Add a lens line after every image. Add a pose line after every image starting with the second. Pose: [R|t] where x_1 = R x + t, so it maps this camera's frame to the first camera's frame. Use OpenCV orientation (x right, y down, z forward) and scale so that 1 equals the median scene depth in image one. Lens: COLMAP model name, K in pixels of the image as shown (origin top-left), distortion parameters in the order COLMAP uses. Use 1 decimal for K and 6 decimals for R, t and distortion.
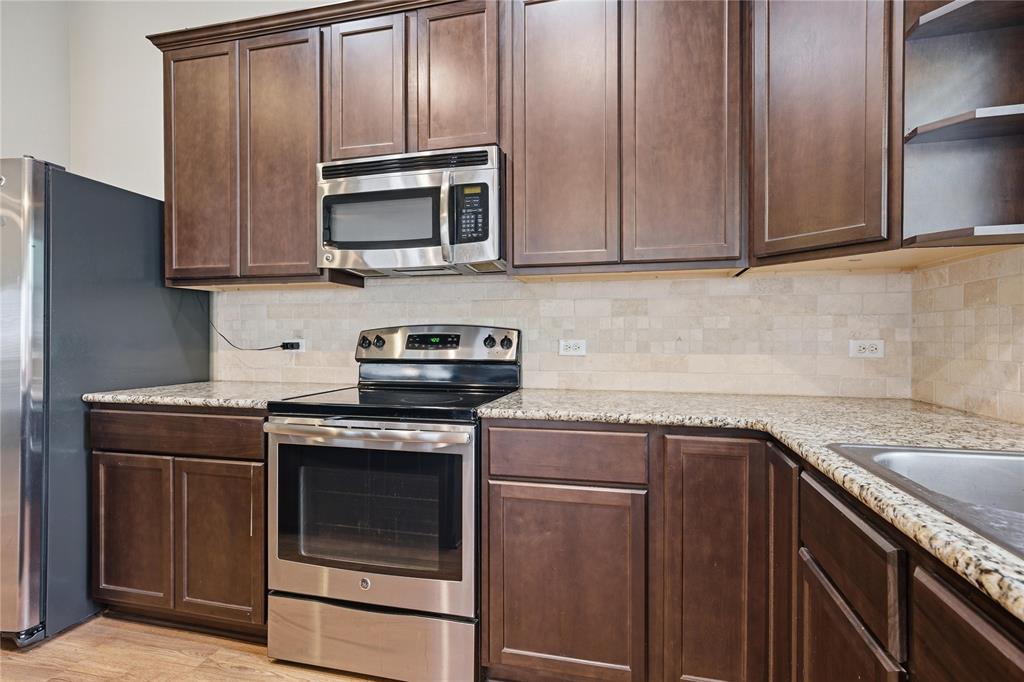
lens RADIAL K [[504.0, 0, 511.9], [0, 504.0, 337.4], [0, 0, 1]] dist [0.002103, 0.000231]
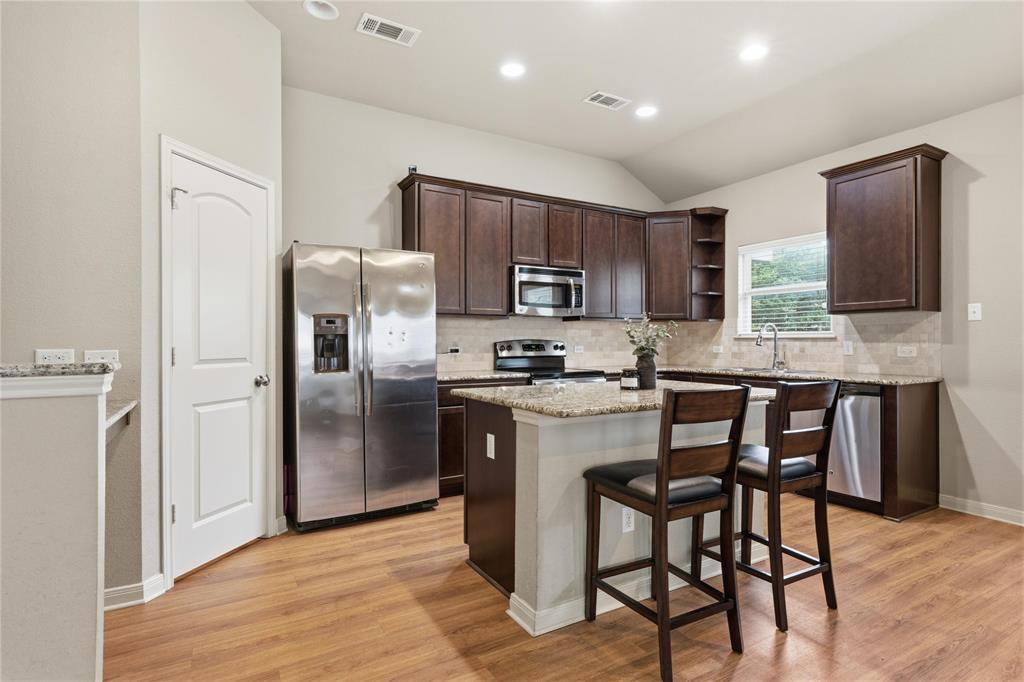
lens RADIAL K [[504.0, 0, 510.6], [0, 504.0, 347.9], [0, 0, 1]] dist [0.002103, 0.000231]
pose [[0.723223, -0.009045, 0.690556, -1.984366], [0.003315, 0.999948, 0.009626, -0.012575], [-0.690607, -0.004673, 0.723215, -0.566197]]
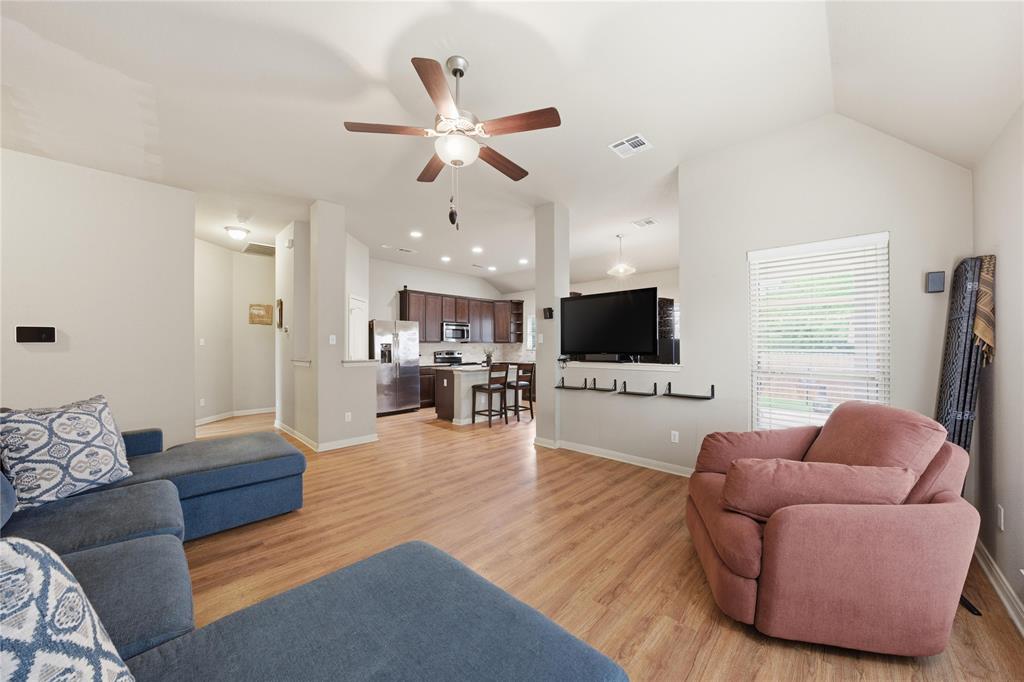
lens RADIAL K [[351.9, 0, 513.9], [0, 351.9, 345.5], [0, 0, 1]] dist [-0.025846, 0.003315]
pose [[0.499790, 0.001754, 0.866145, -3.576506], [0.002318, 0.999992, -0.003362, -0.077068], [-0.866143, 0.003688, 0.499782, -1.728131]]
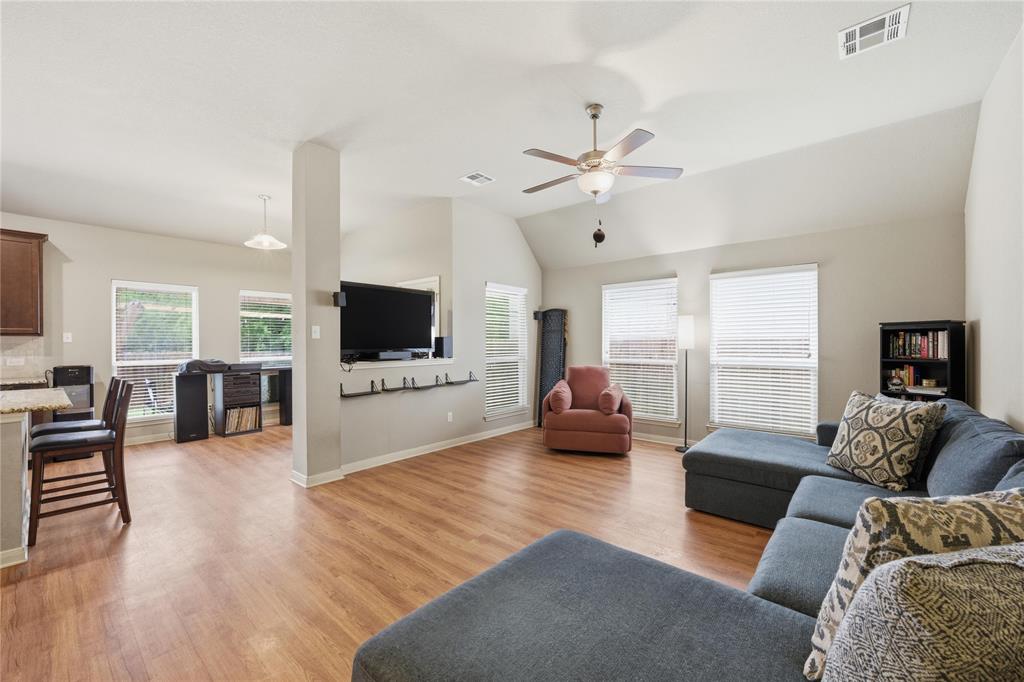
lens RADIAL K [[405.6, 0, 512.8], [0, 405.6, 345.1], [0, 0, 1]] dist [-0.011810, 0.003939]
pose [[-0.890362, -0.000457, 0.455253, -3.128668], [0.001907, 0.999987, 0.004734, -0.077824], [-0.455250, 0.005083, -0.890349, 0.539909]]
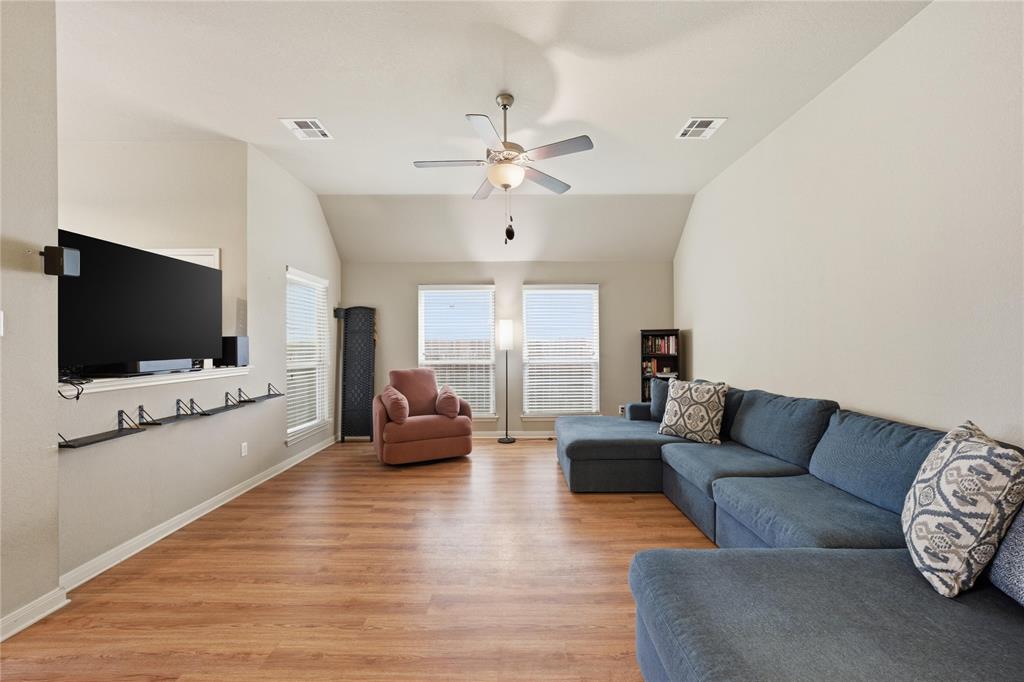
lens RADIAL K [[376.9, 0, 510.2], [0, 376.9, 344.2], [0, 0, 1]] dist [-0.015491, 0.002695]
pose [[-0.972899, 0.004946, -0.231179, -2.387655], [0.005132, 0.999987, -0.000202, -0.077088], [0.231175, -0.001383, -0.972911, 0.352086]]
